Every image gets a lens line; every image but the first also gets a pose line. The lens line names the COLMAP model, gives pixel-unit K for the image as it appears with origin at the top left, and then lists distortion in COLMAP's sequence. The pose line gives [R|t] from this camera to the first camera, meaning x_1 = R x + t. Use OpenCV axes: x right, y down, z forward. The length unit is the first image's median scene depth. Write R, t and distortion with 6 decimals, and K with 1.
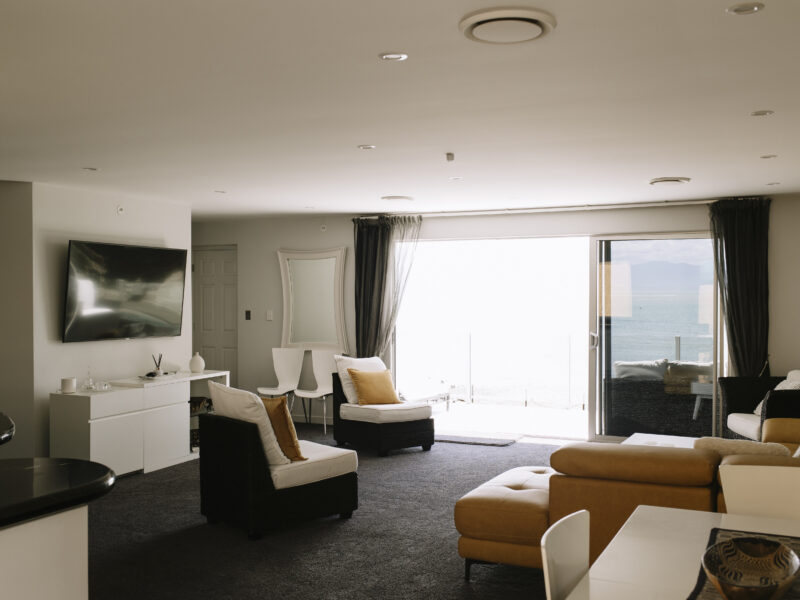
lens RADIAL K [[865.4, 0, 410.3], [0, 865.4, 297.8], [0, 0, 1]] dist [0.015465, 0.000000]
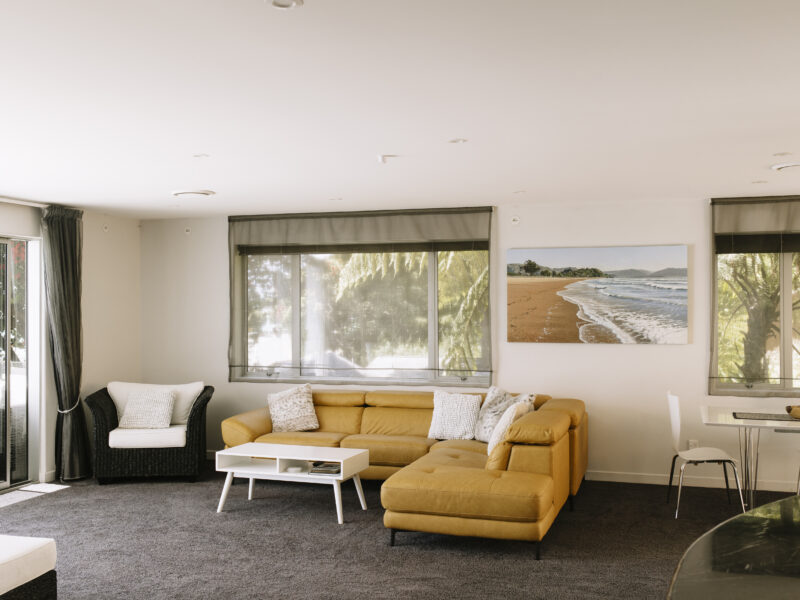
lens RADIAL K [[865.4, 0, 395.7], [0, 865.4, 299.8], [0, 0, 1]] dist [0.015465, 0.000000]
pose [[-0.117172, 0.011414, 0.993046, -0.647153], [0.006681, 0.999920, -0.010705, -0.001355], [-0.993089, 0.005380, -0.117239, 0.813691]]
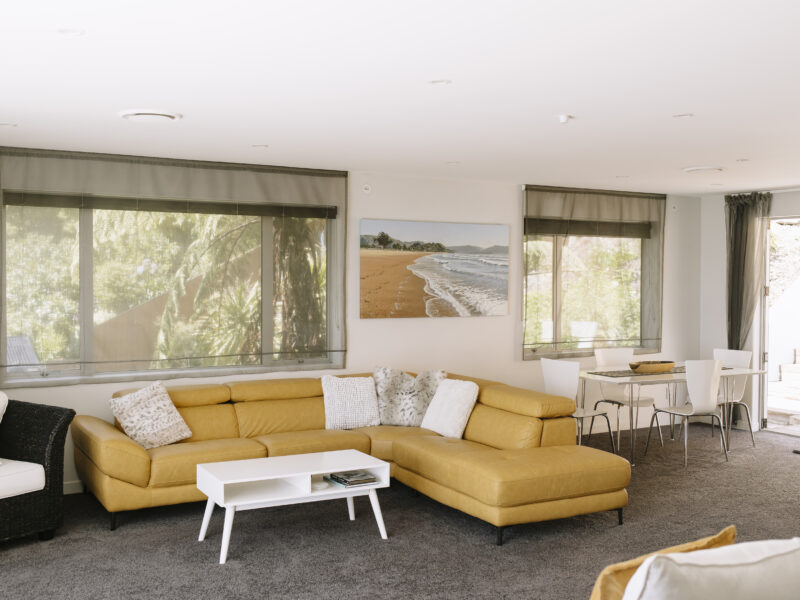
lens RADIAL K [[865.4, 0, 416.4], [0, 865.4, 302.3], [0, 0, 1]] dist [0.015465, 0.000000]
pose [[-0.813474, -0.019291, 0.581282, -0.248019], [0.000002, 0.999450, 0.033172, -0.011466], [-0.581602, 0.026986, -0.813026, 1.314141]]
